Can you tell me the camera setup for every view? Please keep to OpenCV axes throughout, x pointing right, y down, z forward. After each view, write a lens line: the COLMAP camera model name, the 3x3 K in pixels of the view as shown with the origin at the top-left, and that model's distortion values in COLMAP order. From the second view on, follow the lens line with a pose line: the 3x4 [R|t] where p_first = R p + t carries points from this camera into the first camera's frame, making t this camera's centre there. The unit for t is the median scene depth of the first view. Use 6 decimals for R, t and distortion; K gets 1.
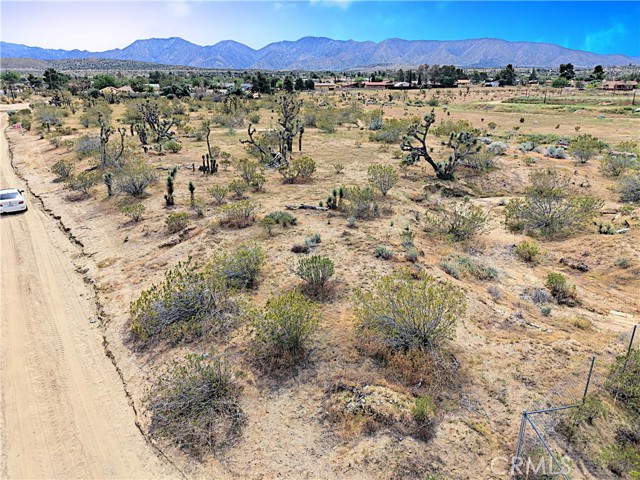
lens RADIAL K [[427.0, 0, 320.0], [0, 427.0, 240.0], [0, 0, 1]] dist [0.028055, -0.023287]
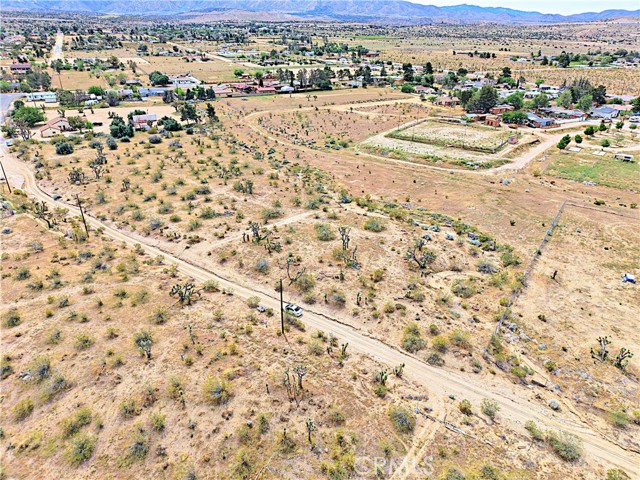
lens RADIAL K [[427.0, 0, 320.0], [0, 427.0, 240.0], [0, 0, 1]] dist [0.028055, -0.023287]
pose [[0.940937, -0.134953, 0.310525, -1.501241], [0.099820, 0.986938, 0.126450, -0.953918], [-0.323533, -0.087985, 0.942117, -1.741715]]
